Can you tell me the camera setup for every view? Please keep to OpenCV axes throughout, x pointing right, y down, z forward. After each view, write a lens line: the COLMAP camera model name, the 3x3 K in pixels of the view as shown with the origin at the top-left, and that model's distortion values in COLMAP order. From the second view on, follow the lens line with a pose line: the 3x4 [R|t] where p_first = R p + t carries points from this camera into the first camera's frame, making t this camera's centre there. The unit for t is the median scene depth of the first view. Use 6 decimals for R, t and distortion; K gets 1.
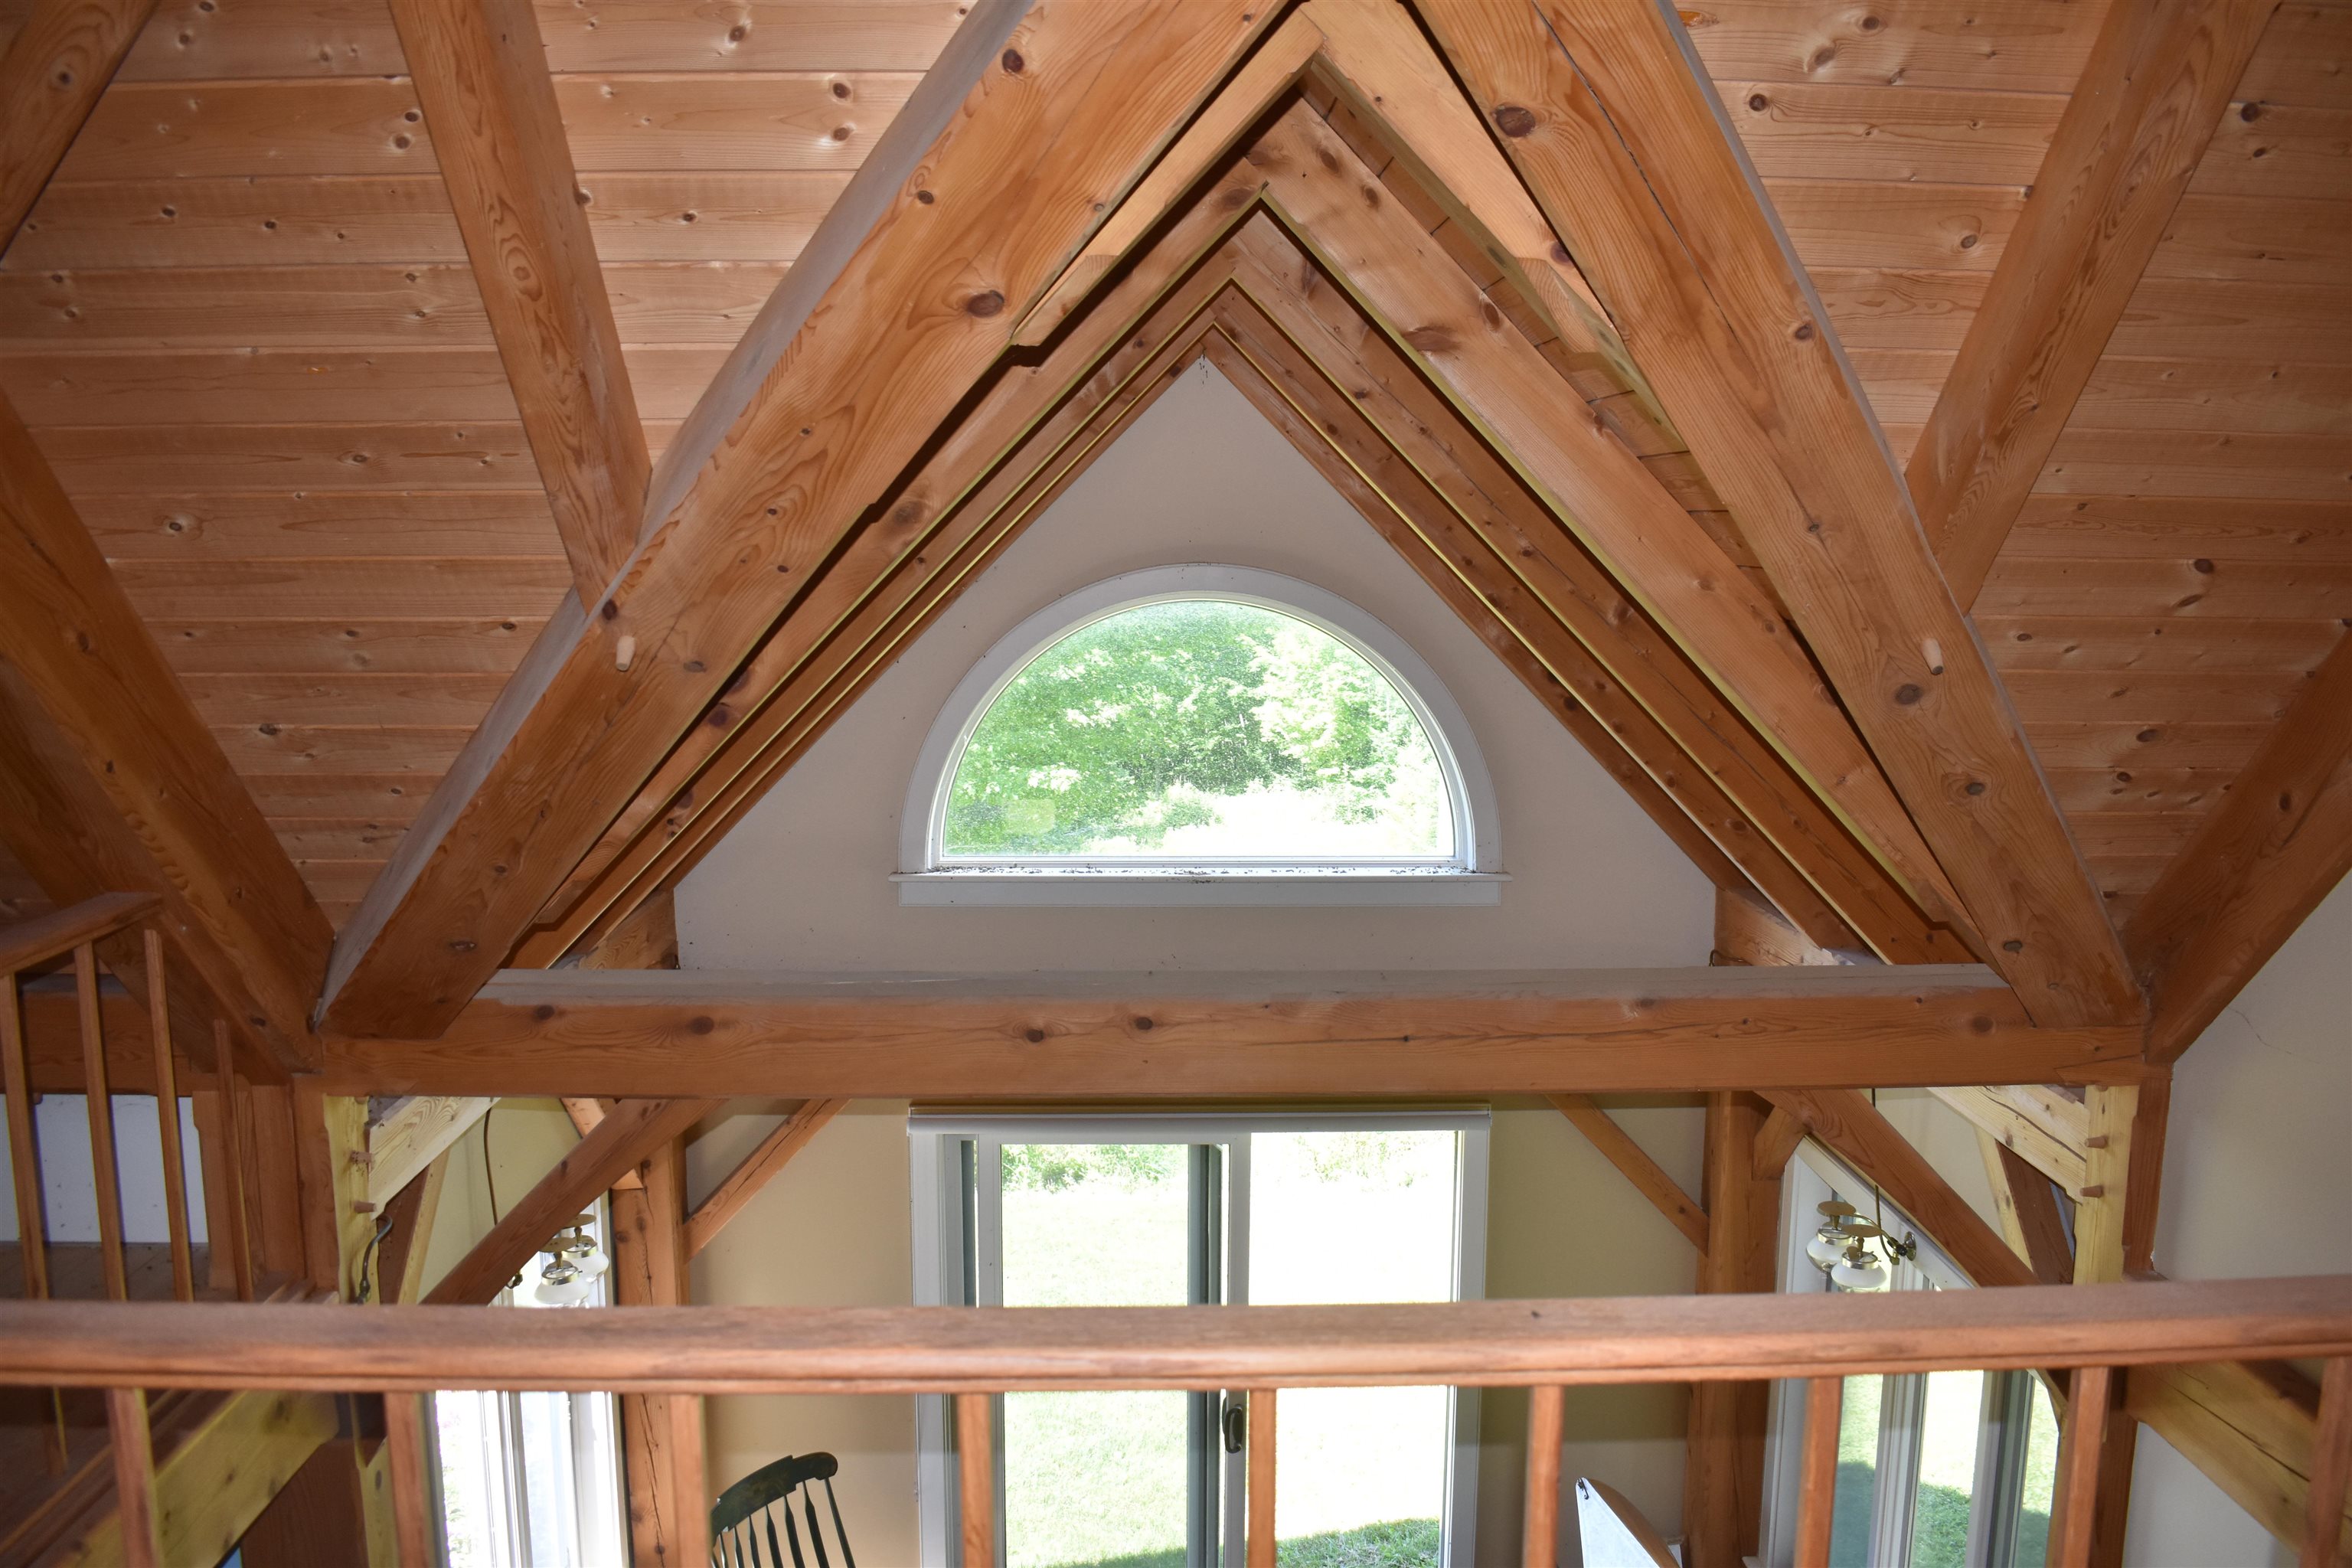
lens RADIAL K [[1885.8, 0, 1164.1], [0, 1885.8, 782.2], [0, 0, 1]] dist [-0.087893, 0.012358]
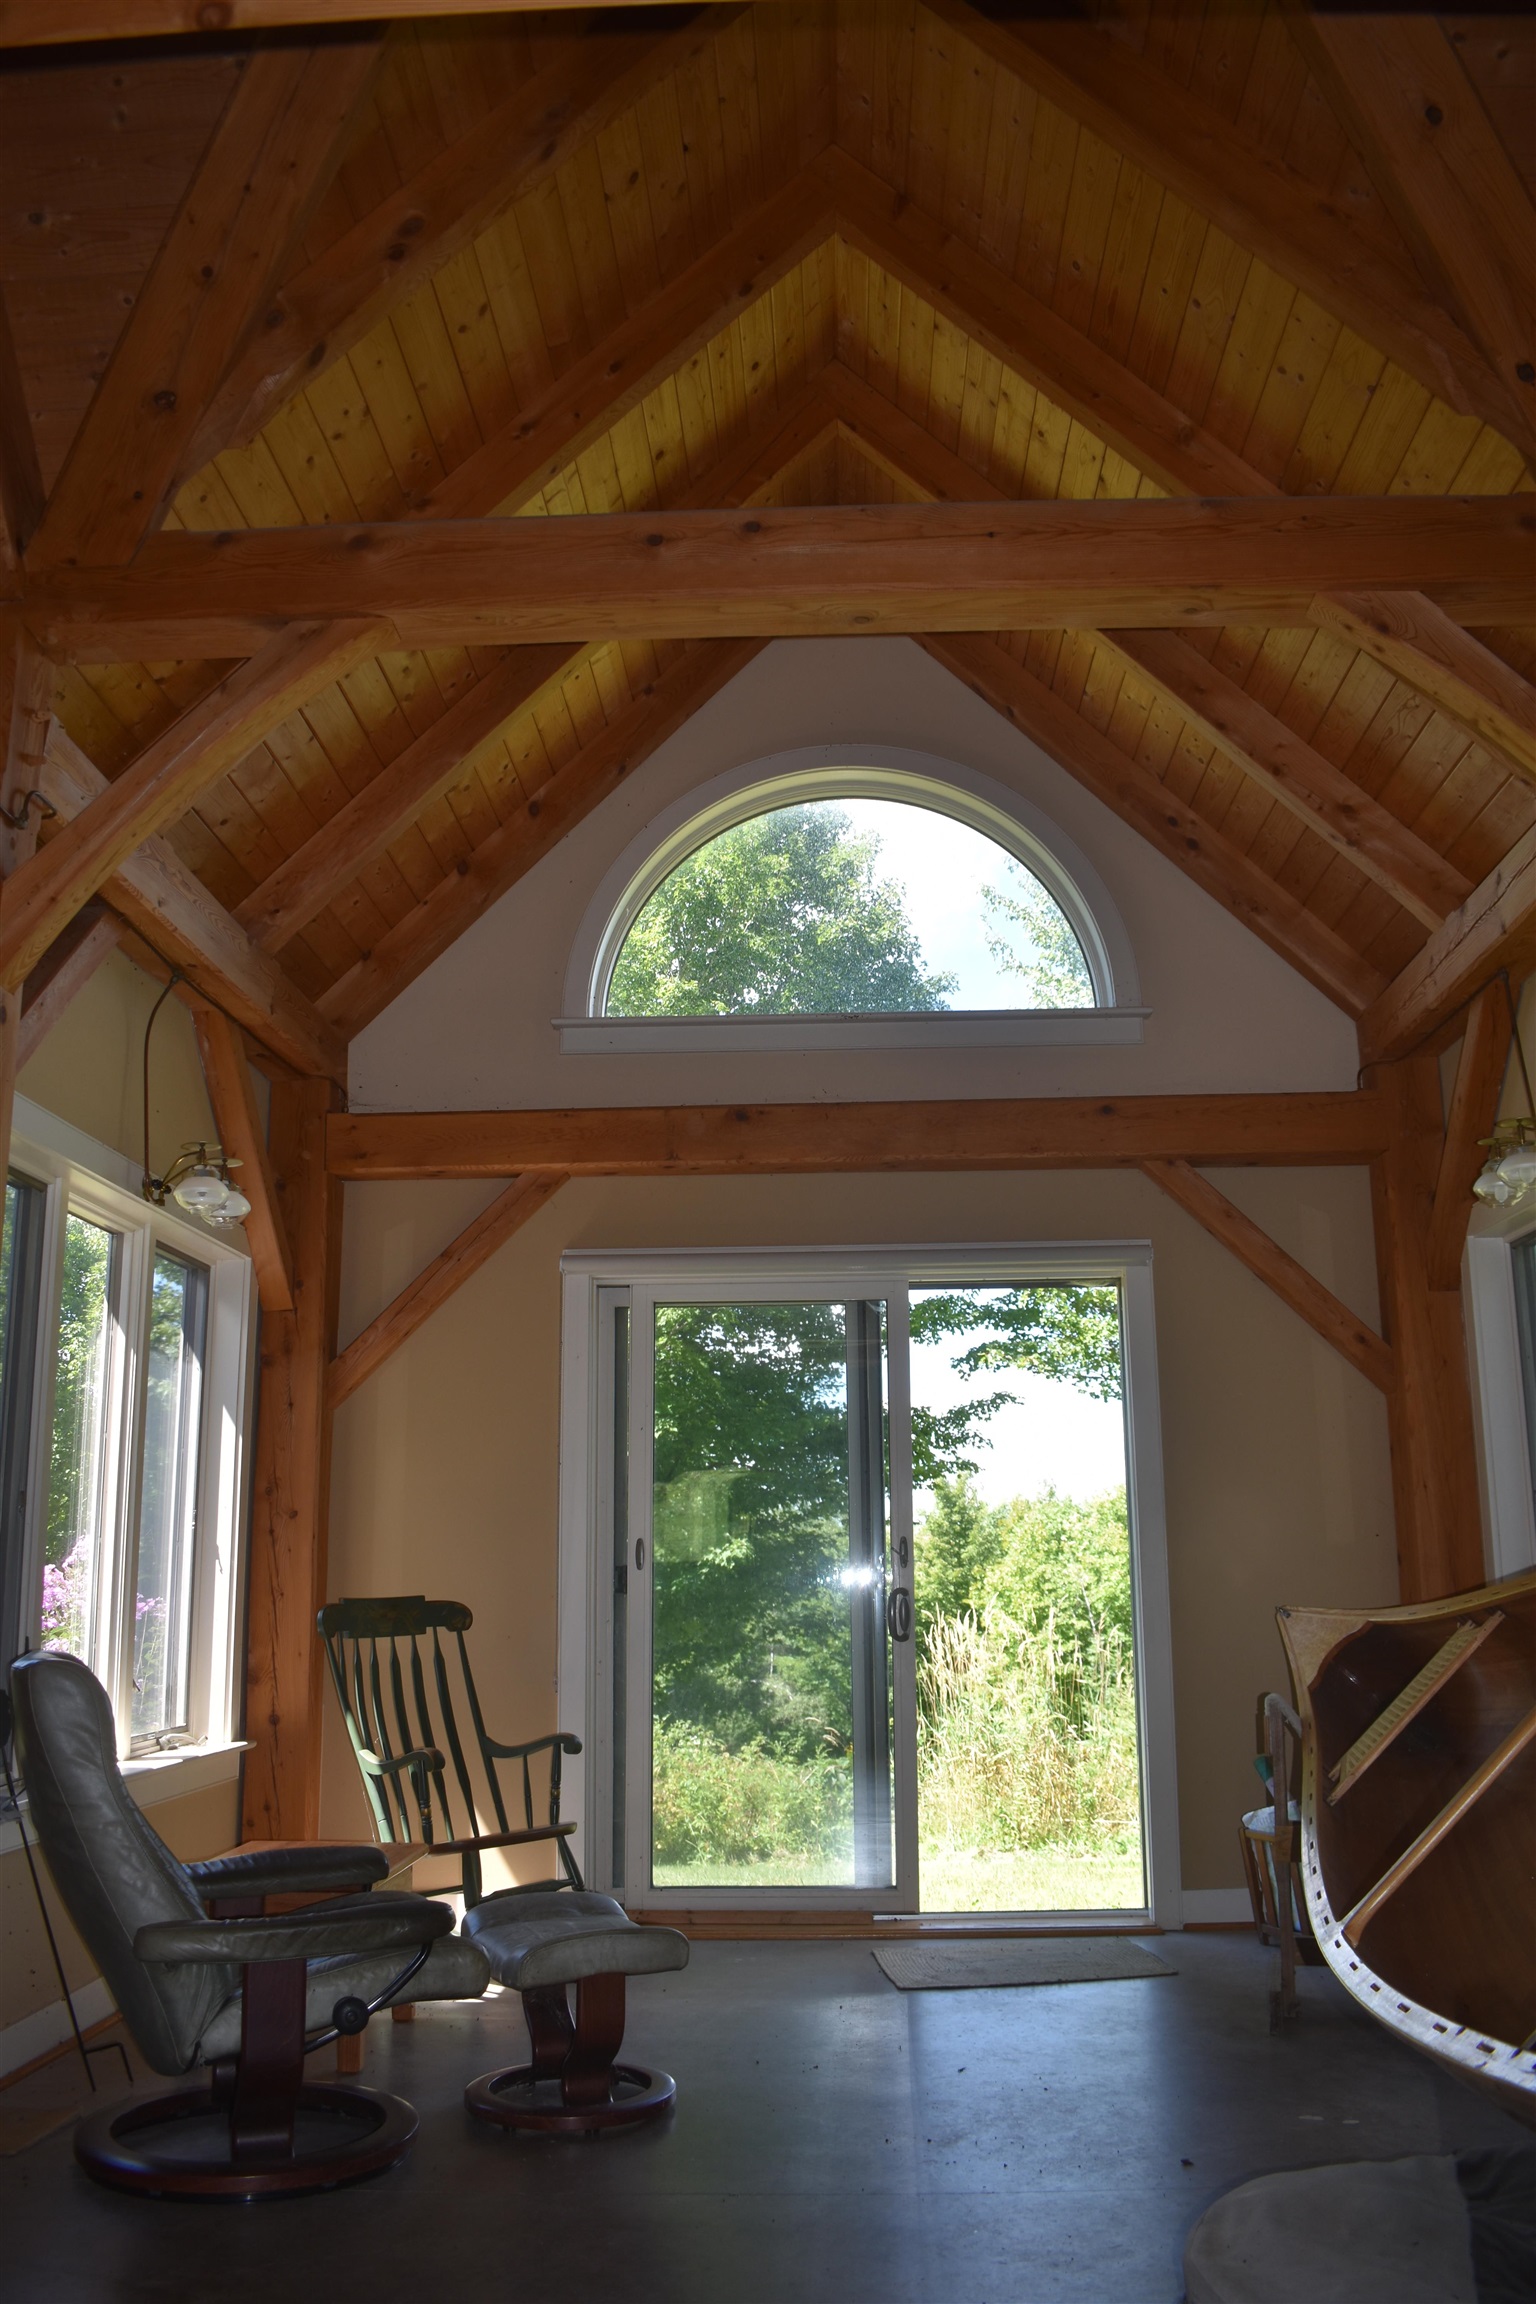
lens RADIAL K [[1847.3, 0, 742.6], [0, 1847.3, 1079.2], [0, 0, 1]] dist [-0.087893, 0.012358]
pose [[0.997754, -0.025540, -0.061922, 0.023104], [0.001101, 0.930580, -0.366088, 0.455803], [0.066974, 0.365197, 0.928518, 0.061967]]
